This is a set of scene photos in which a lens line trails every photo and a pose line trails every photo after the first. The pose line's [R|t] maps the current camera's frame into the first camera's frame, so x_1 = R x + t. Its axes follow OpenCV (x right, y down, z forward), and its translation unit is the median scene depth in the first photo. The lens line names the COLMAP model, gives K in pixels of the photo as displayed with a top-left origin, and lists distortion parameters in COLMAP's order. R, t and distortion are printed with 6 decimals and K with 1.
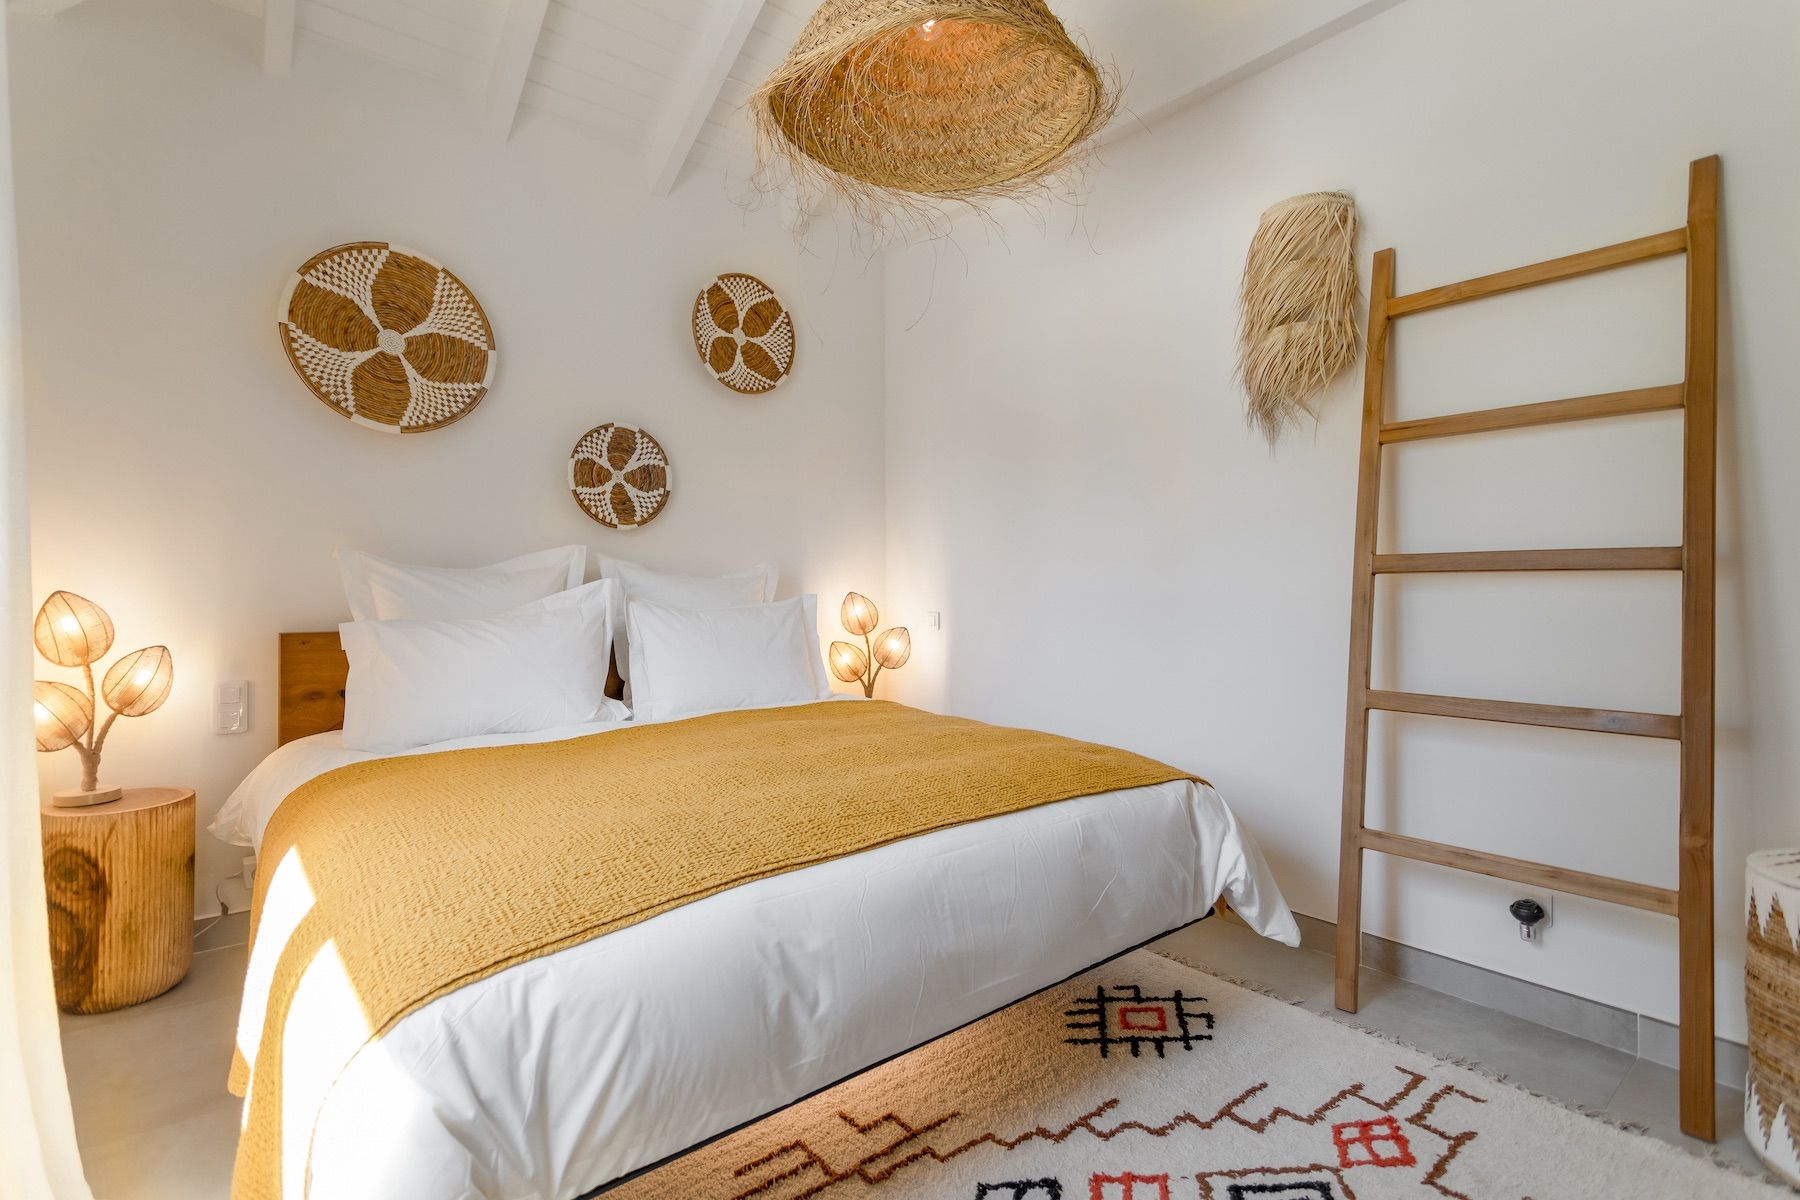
lens RADIAL K [[856.4, 0, 887.1], [0, 856.4, 619.5], [0, 0, 1]] dist [0.009959, -0.000825]
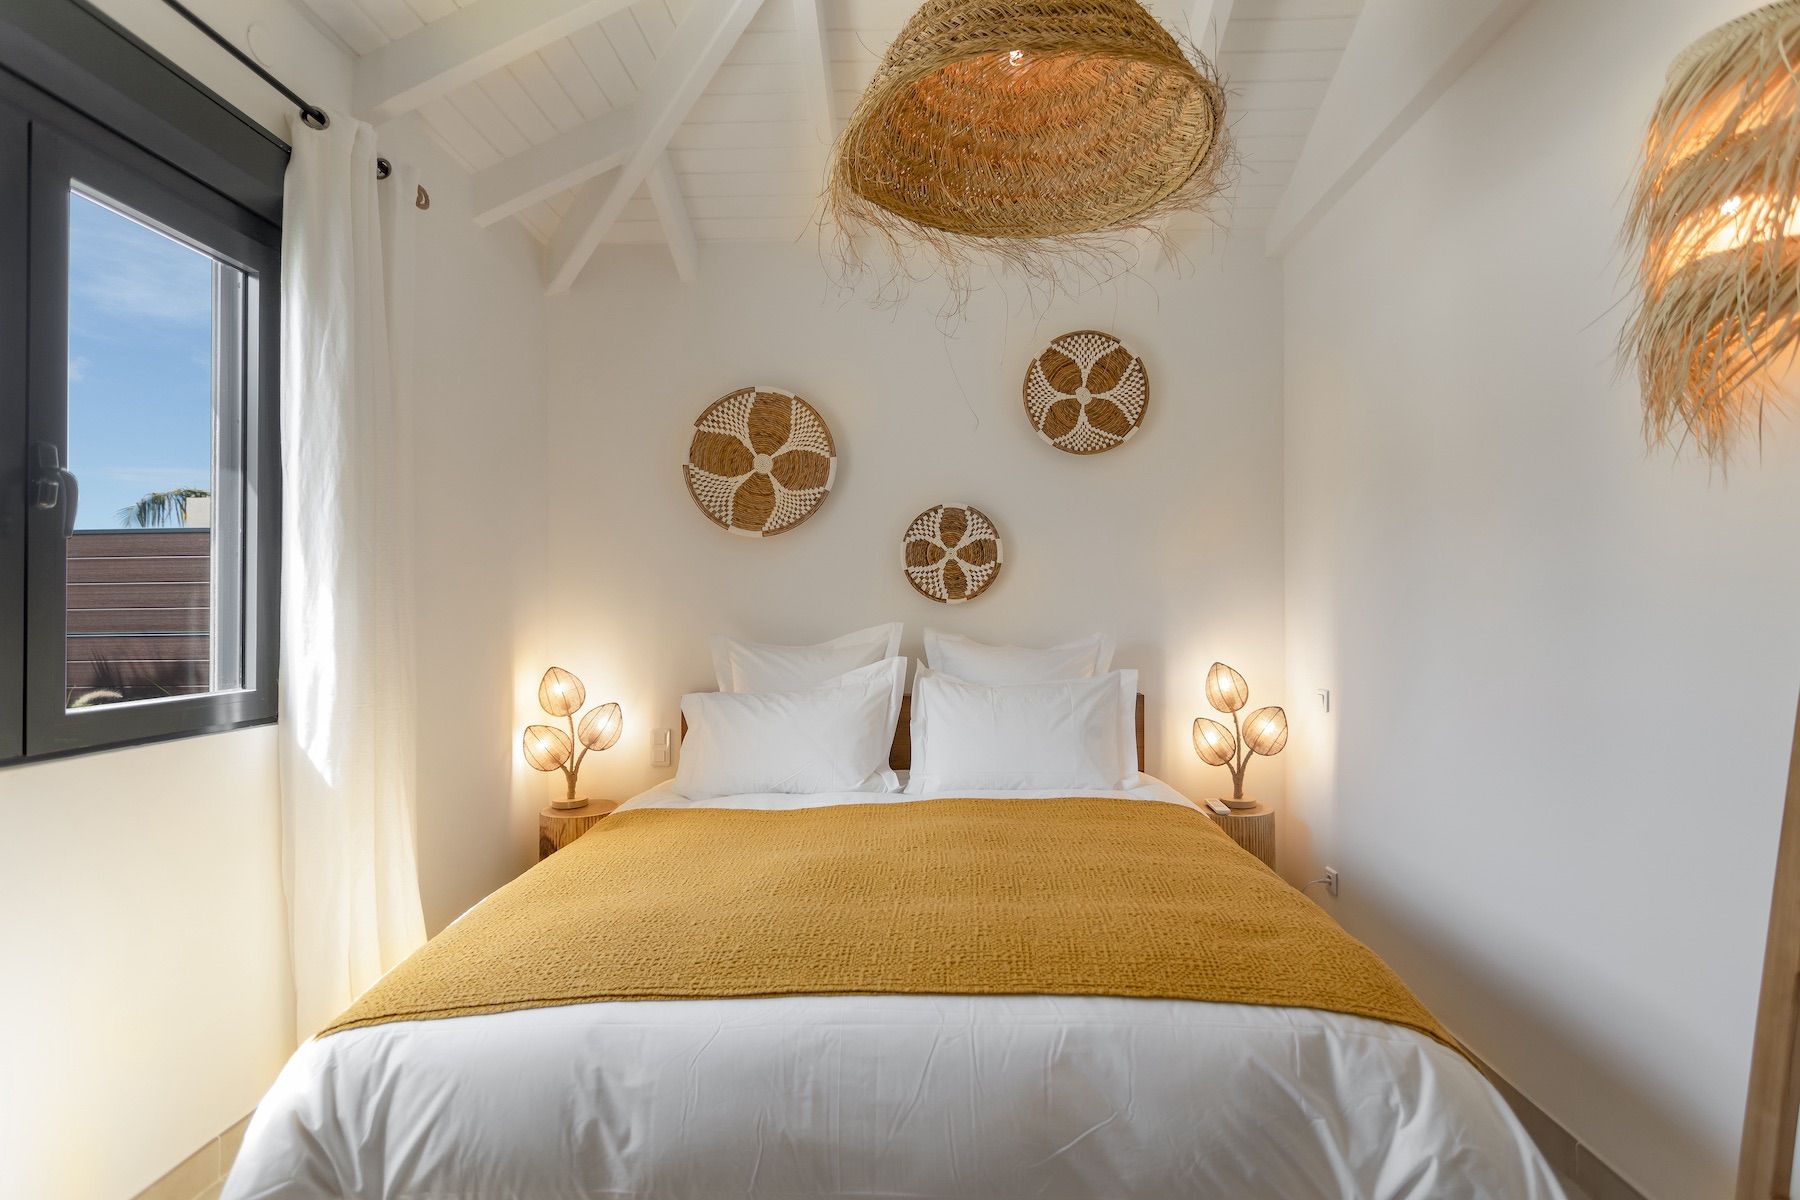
lens RADIAL K [[856.4, 0, 947.4], [0, 856.4, 633.2], [0, 0, 1]] dist [0.009959, -0.000825]
pose [[0.767723, 0.012784, -0.640654, 0.511064], [-0.015306, 0.999882, 0.001610, -0.099040], [0.640599, 0.008570, 0.767828, 0.262535]]
